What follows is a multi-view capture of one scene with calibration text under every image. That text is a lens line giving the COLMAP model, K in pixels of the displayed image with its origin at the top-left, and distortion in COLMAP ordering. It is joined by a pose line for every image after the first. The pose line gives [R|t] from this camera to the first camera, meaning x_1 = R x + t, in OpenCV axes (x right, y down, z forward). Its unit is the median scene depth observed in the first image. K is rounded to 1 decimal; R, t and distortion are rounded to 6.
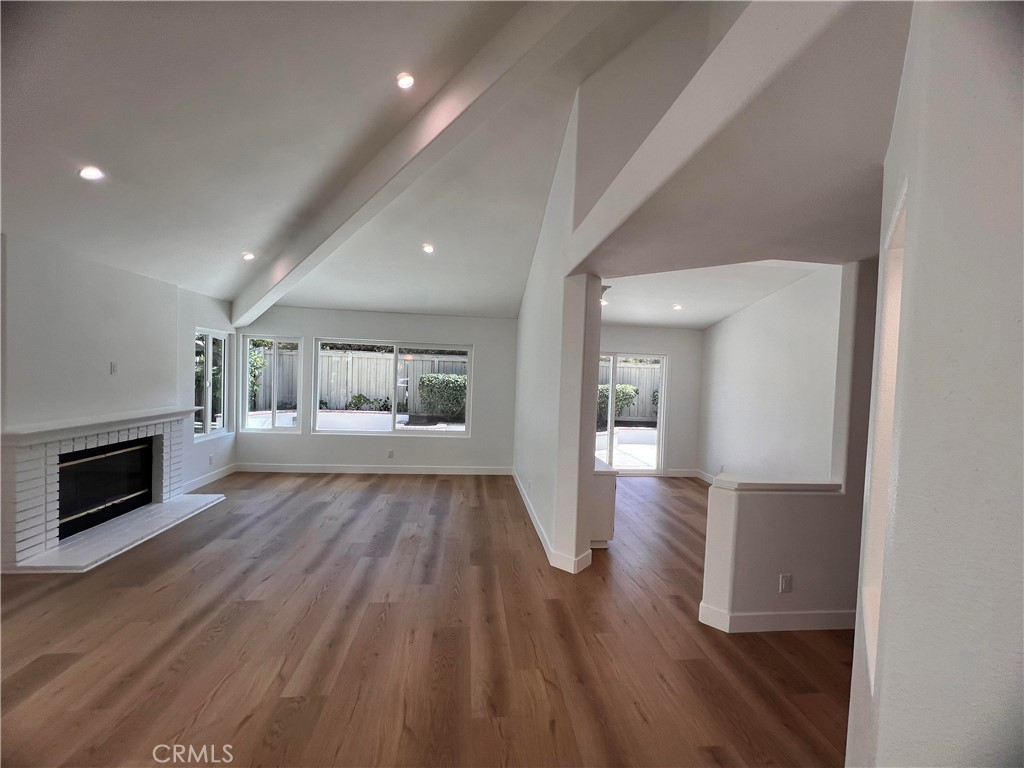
lens RADIAL K [[412.5, 0, 515.2], [0, 412.5, 384.4], [0, 0, 1]] dist [0.001140, -0.000603]
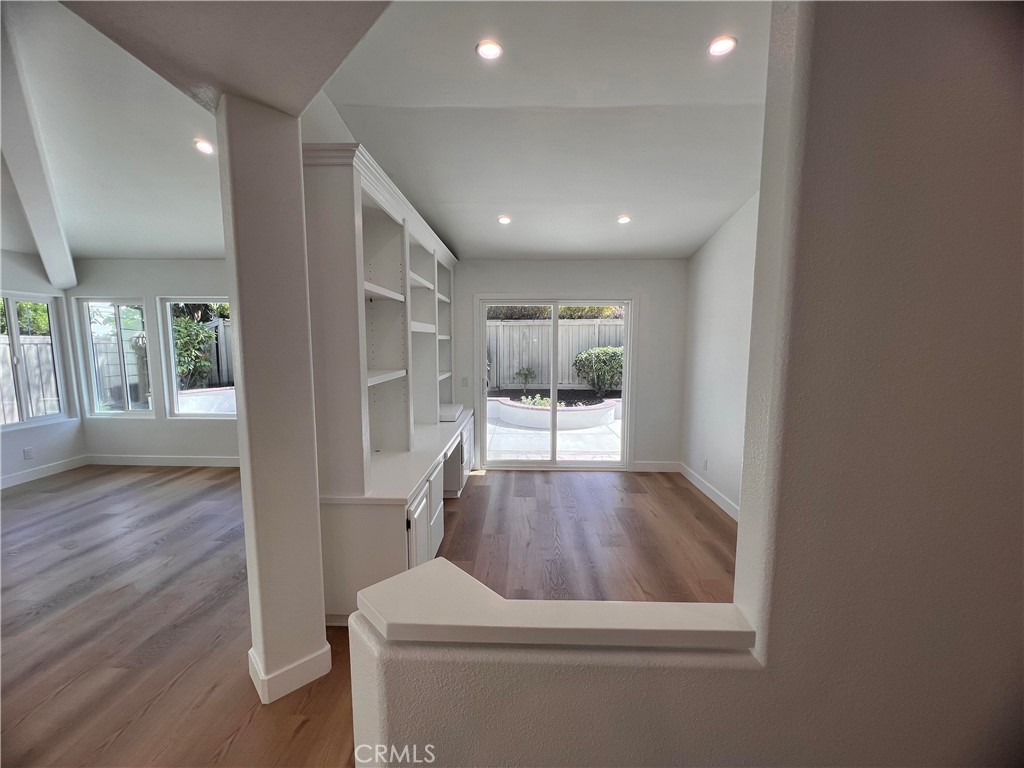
lens RADIAL K [[412.5, 0, 513.0], [0, 412.5, 383.4], [0, 0, 1]] dist [0.001140, -0.000603]
pose [[0.989087, -0.022873, -0.145543, 0.353951], [0.033791, 0.996760, 0.072989, 0.019193], [0.143402, -0.077111, 0.986656, 0.374278]]
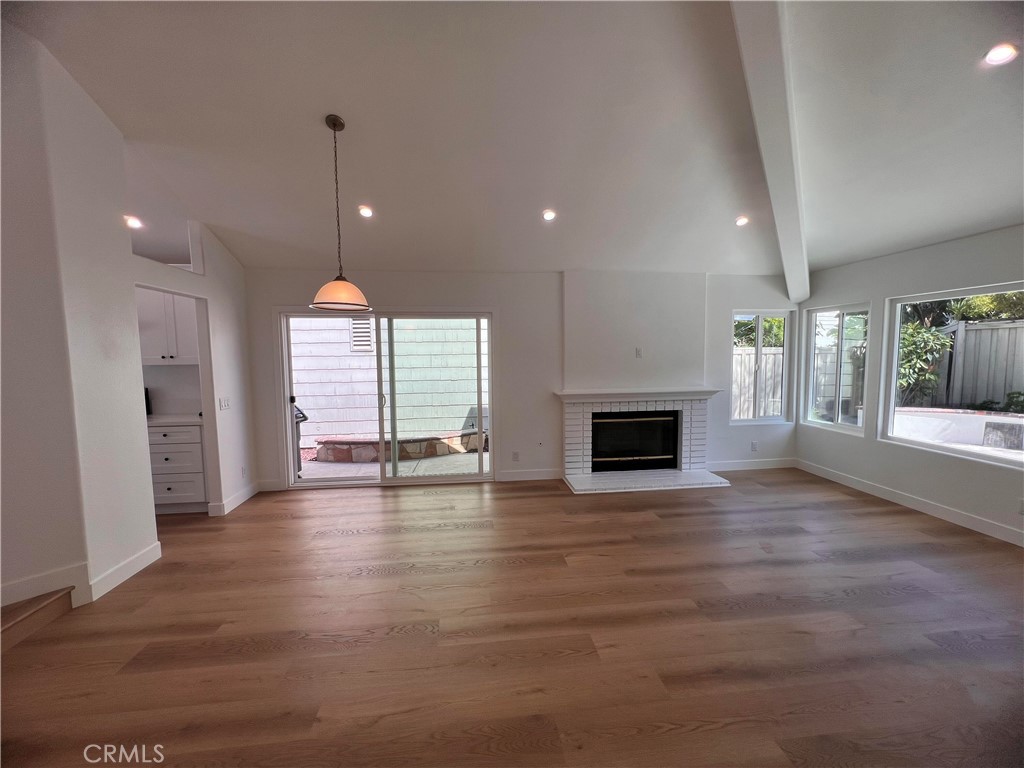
lens RADIAL K [[412.5, 0, 517.4], [0, 412.5, 386.5], [0, 0, 1]] dist [0.001140, -0.000603]
pose [[0.008983, 0.040957, -0.999121, 0.228634], [-0.016434, 0.999032, 0.040806, 0.015122], [0.999825, 0.016053, 0.009647, 0.471563]]
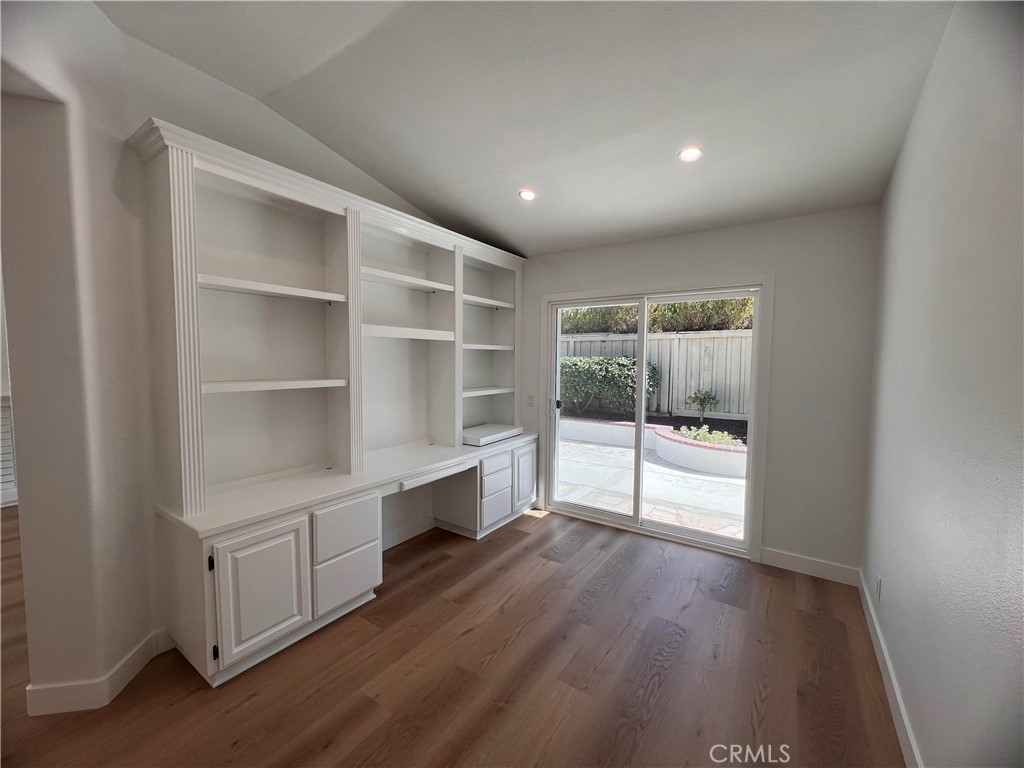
lens RADIAL K [[412.5, 0, 514.1], [0, 412.5, 380.7], [0, 0, 1]] dist [0.001140, -0.000603]
pose [[0.749048, -0.006052, -0.662488, 0.602782], [0.010554, 0.999940, 0.002798, 0.039183], [0.662431, -0.009088, 0.749067, 0.667722]]
